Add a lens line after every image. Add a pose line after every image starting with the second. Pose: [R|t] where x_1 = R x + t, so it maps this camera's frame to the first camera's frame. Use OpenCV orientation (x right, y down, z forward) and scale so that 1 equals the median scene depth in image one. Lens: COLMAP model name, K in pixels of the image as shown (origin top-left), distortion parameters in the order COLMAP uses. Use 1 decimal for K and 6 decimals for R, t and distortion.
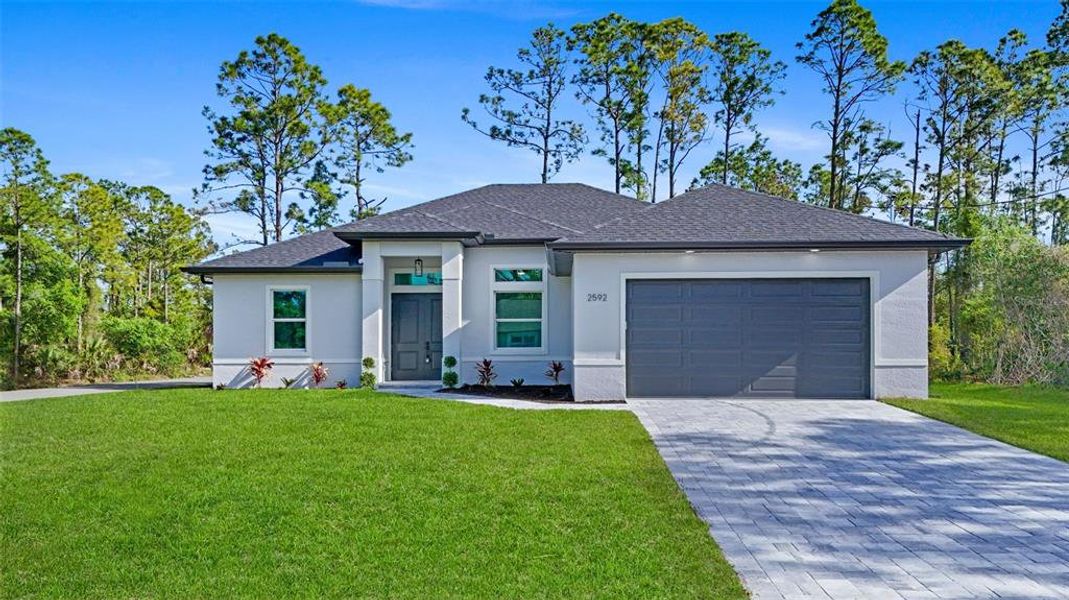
lens RADIAL K [[819.2, 0, 530.5], [0, 819.2, 339.9], [0, 0, 1]] dist [0.059363, -0.001502]
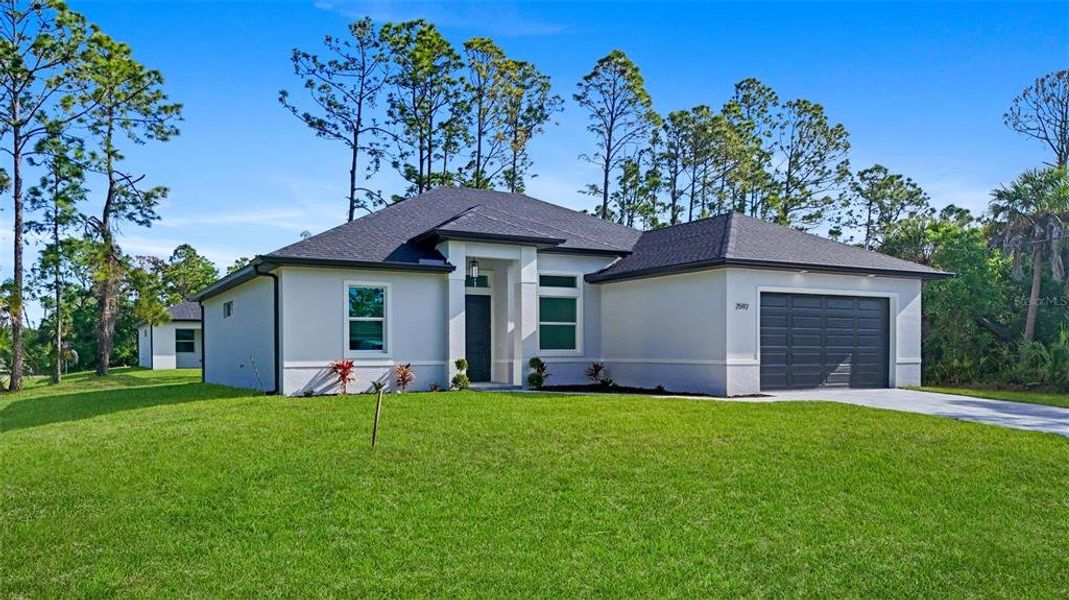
lens RADIAL K [[809.1, 0, 534.9], [0, 809.1, 365.5], [0, 0, 1]] dist [0.039935, -0.002285]
pose [[0.860432, -0.009074, 0.509485, -0.581038], [-0.006102, 0.999586, 0.028108, 0.000939], [-0.509529, -0.027295, 0.860020, 0.111726]]
